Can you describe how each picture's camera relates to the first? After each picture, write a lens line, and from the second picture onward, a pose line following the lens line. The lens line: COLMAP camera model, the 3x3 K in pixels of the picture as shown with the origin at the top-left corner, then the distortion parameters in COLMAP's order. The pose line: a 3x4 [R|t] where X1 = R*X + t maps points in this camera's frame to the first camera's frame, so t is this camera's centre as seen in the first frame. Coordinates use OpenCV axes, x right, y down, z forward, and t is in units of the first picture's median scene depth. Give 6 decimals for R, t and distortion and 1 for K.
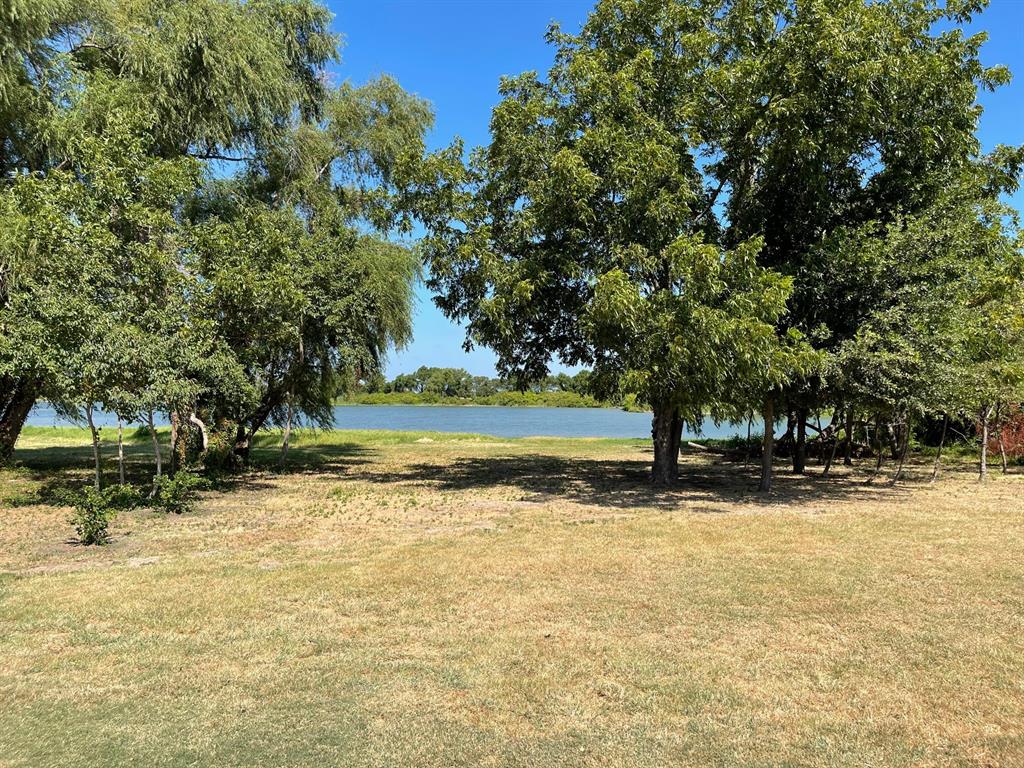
lens RADIAL K [[725.4, 0, 509.6], [0, 725.4, 348.5], [0, 0, 1]] dist [0.030617, -0.034360]
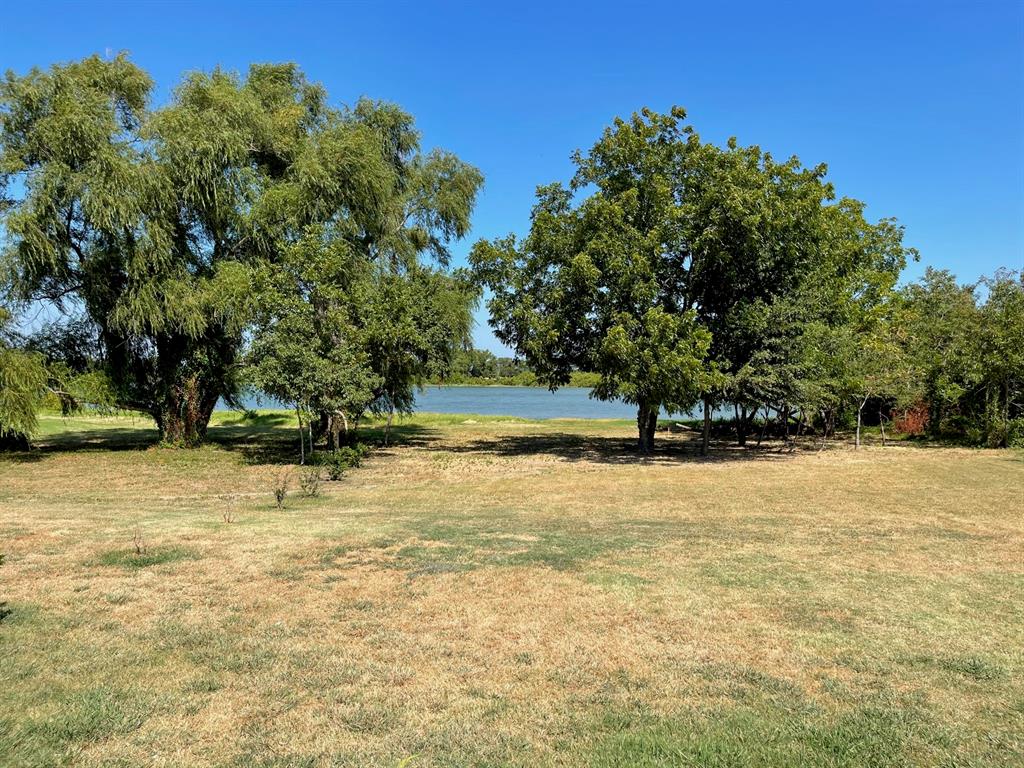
lens RADIAL K [[725.4, 0, 507.6], [0, 725.4, 385.0], [0, 0, 1]] dist [0.030617, -0.034360]
pose [[0.999431, -0.005078, -0.033352, -0.027387], [0.007719, 0.996801, 0.079545, -0.080337], [0.032841, -0.079757, 0.996273, -0.529060]]
